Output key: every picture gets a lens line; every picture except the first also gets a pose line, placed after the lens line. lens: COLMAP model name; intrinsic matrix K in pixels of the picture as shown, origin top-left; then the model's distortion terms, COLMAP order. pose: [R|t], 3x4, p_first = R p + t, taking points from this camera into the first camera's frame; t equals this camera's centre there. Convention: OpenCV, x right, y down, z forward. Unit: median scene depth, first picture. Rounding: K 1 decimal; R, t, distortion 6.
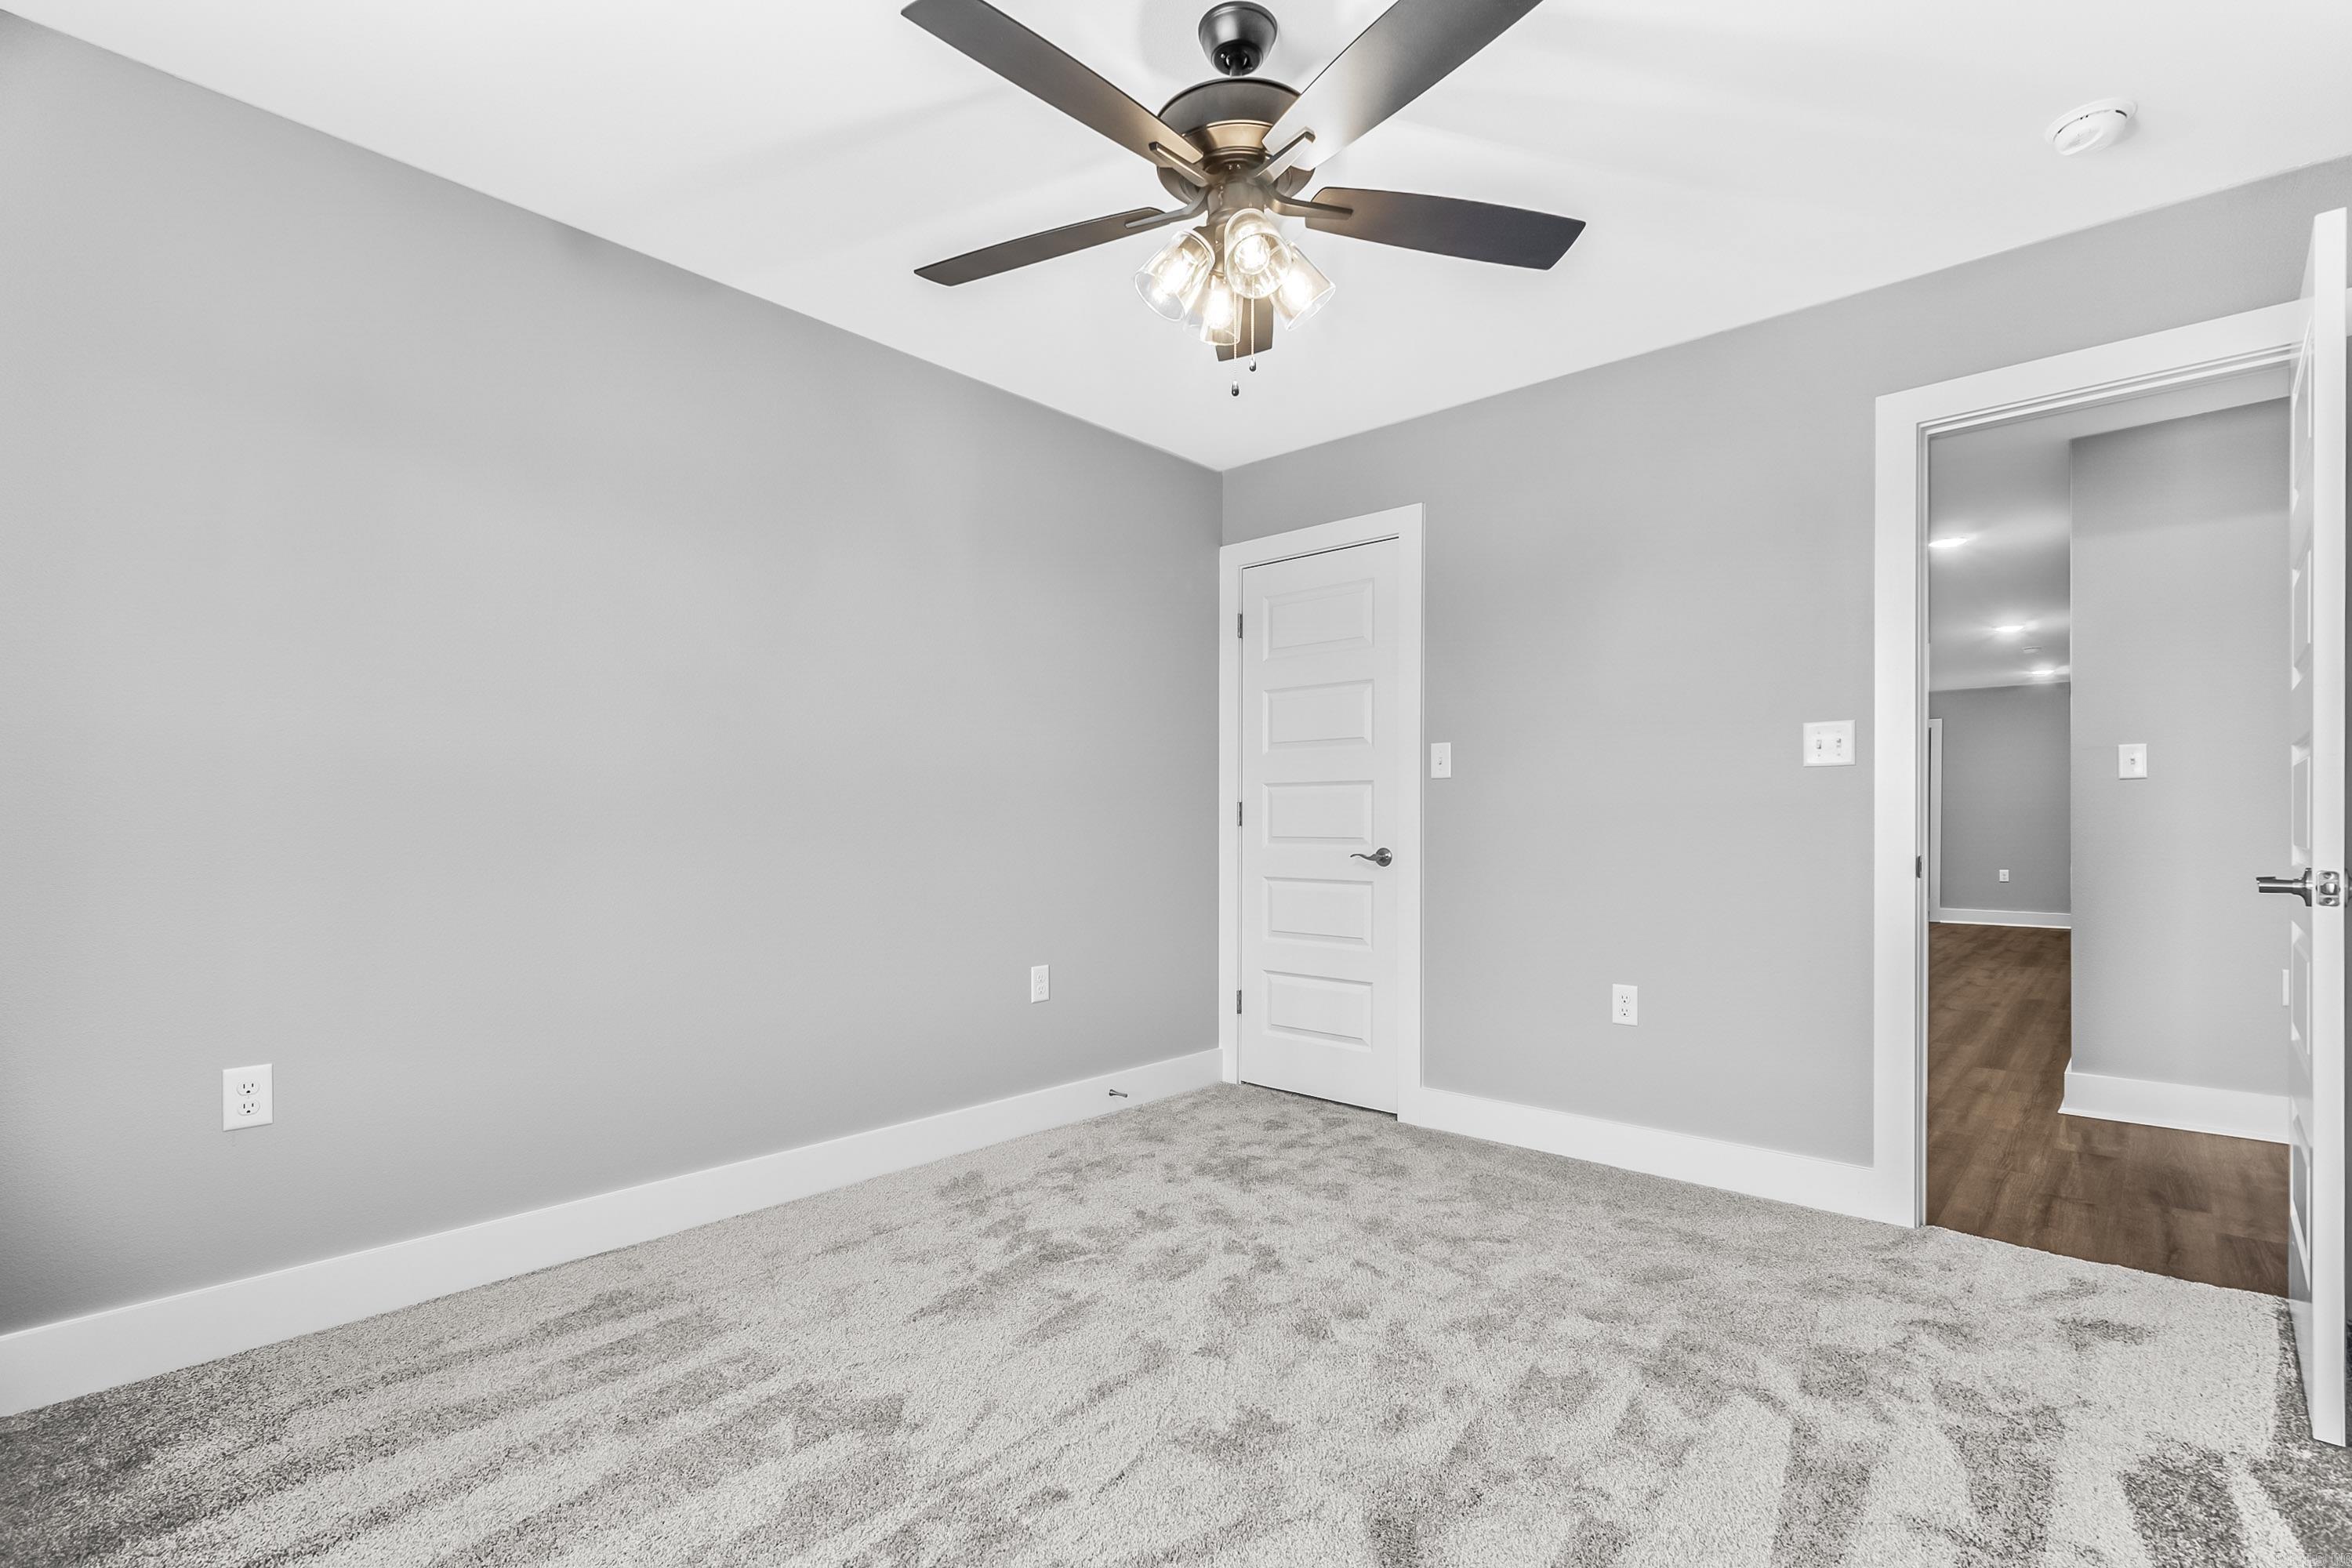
lens RADIAL K [[1095.8, 0, 1160.4], [0, 1095.8, 818.2], [0, 0, 1]] dist [-0.014275, -0.000833]
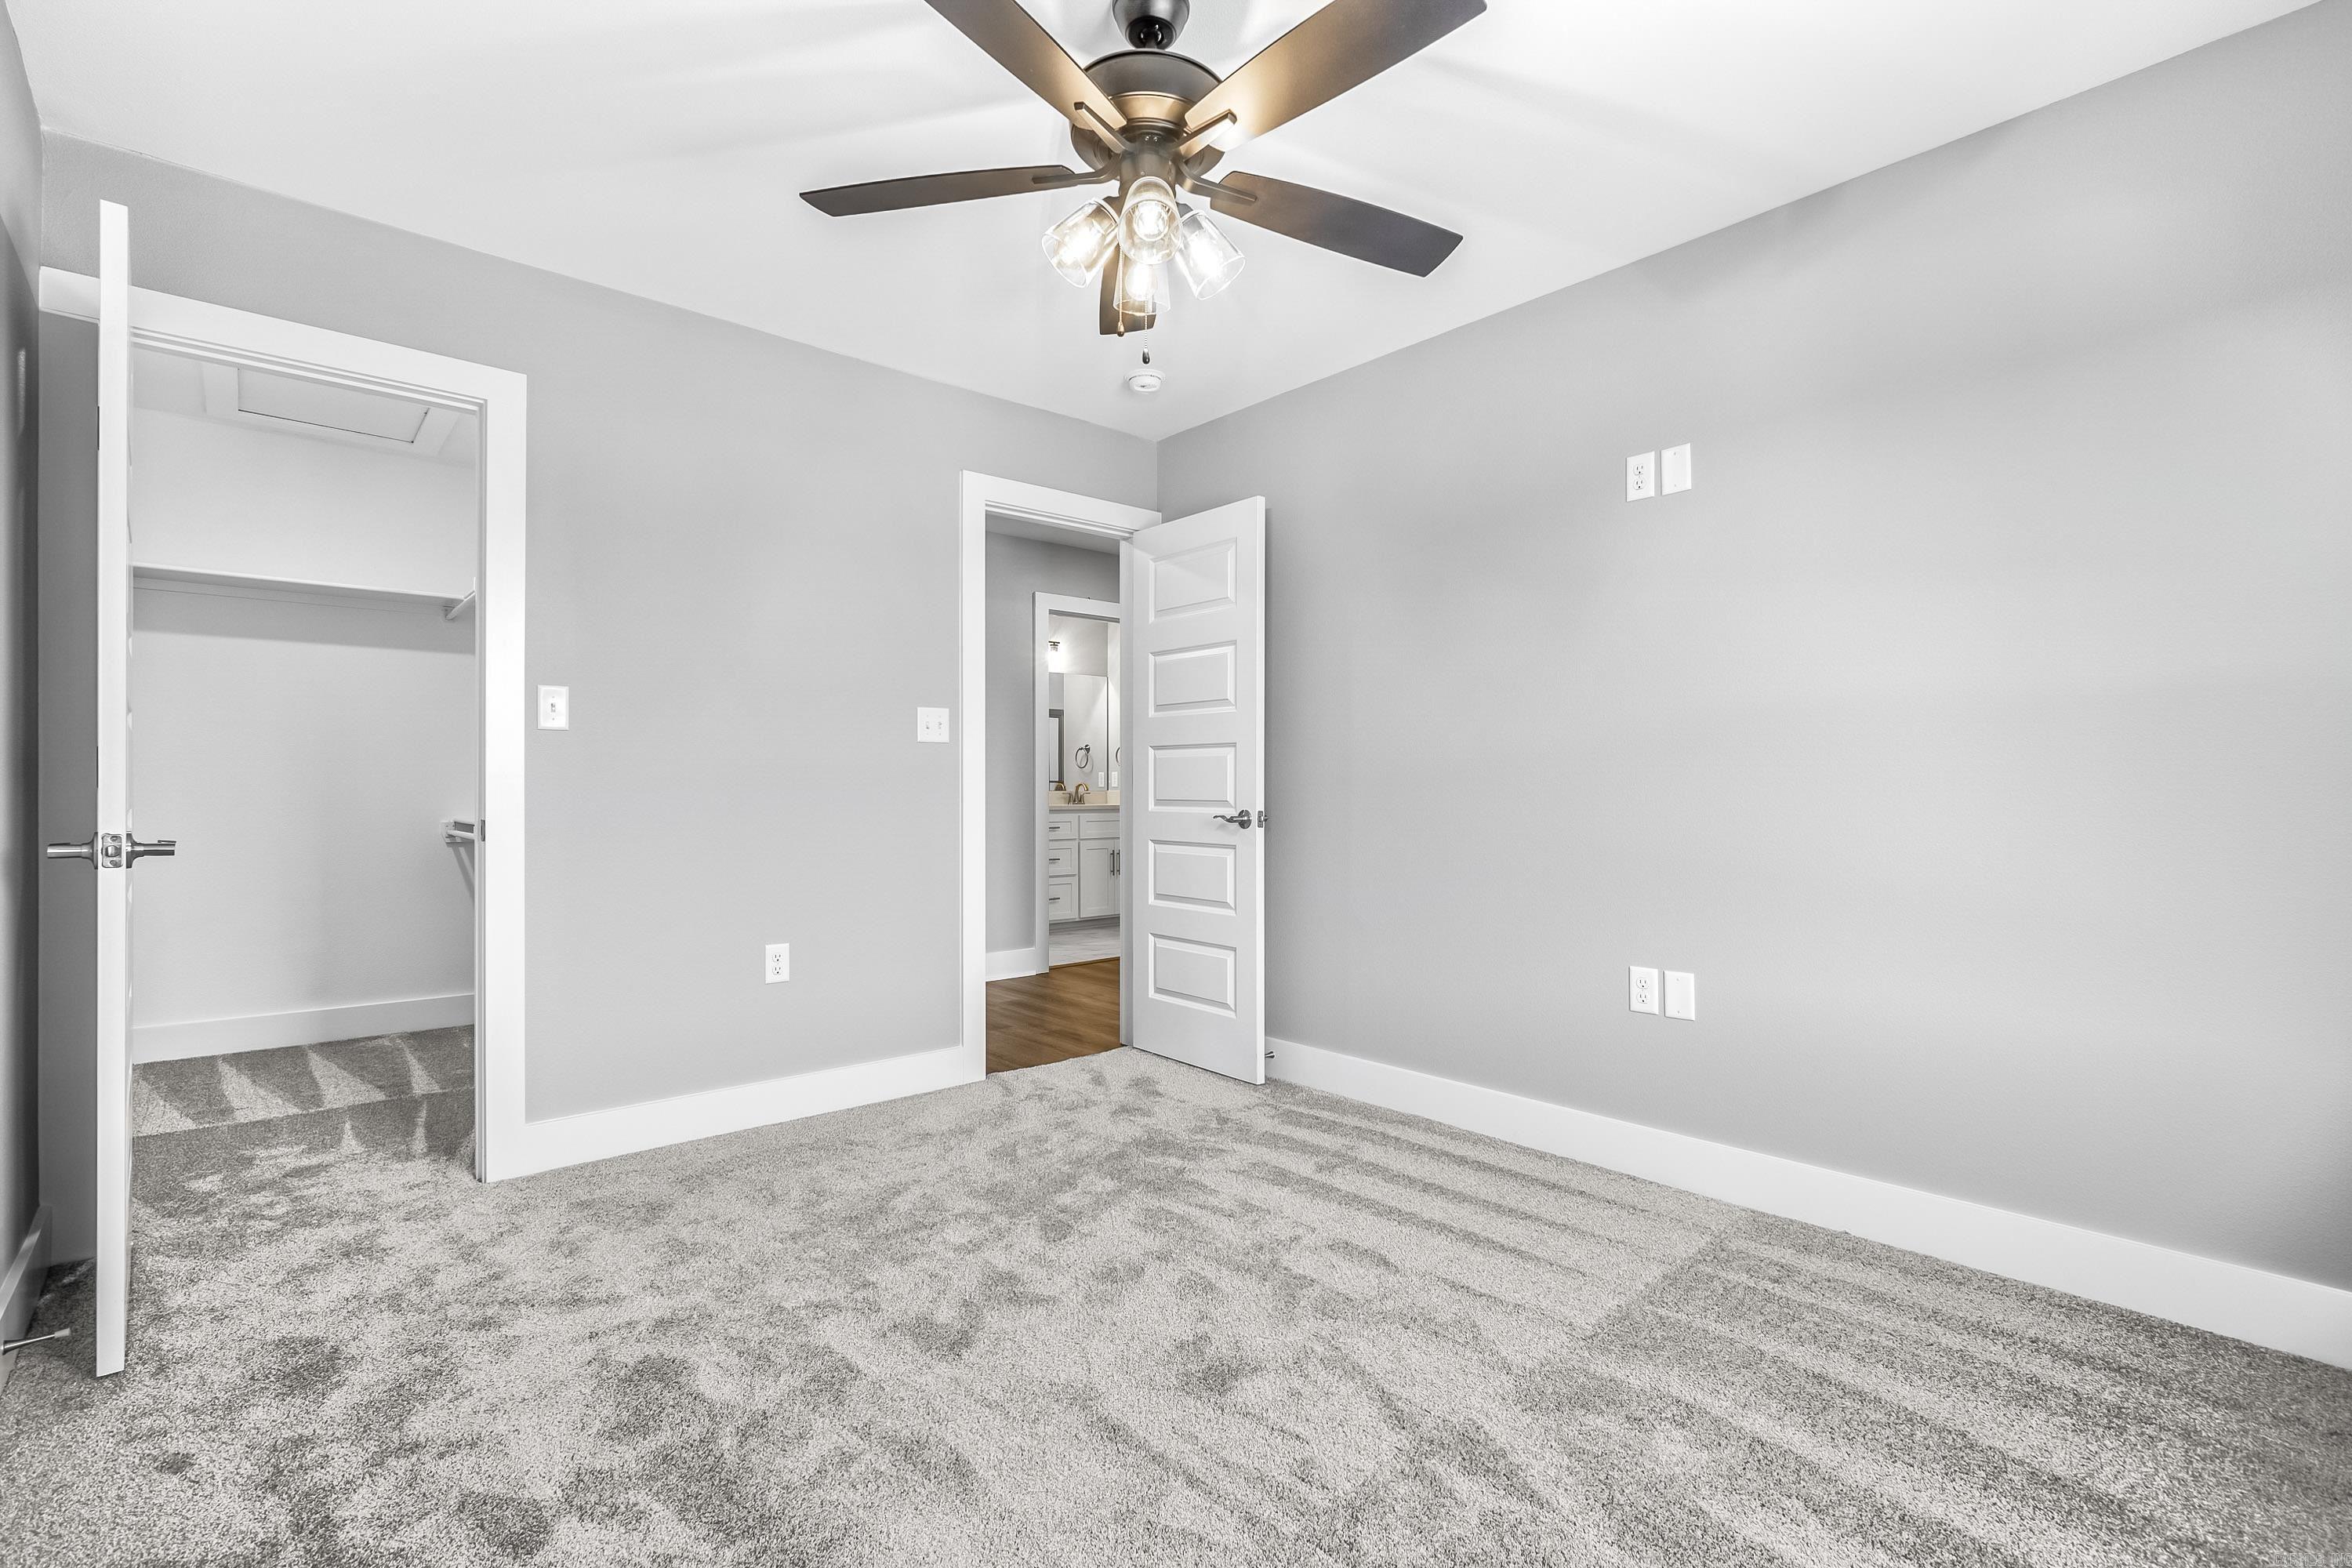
lens RADIAL K [[1095.8, 0, 1180.3], [0, 1095.8, 796.4], [0, 0, 1]] dist [-0.014275, -0.000833]
pose [[0.068529, -0.006549, 0.997628, -0.757509], [-0.009185, 0.999932, 0.007195, 0.003360], [-0.997607, -0.009657, 0.068464, 0.729000]]
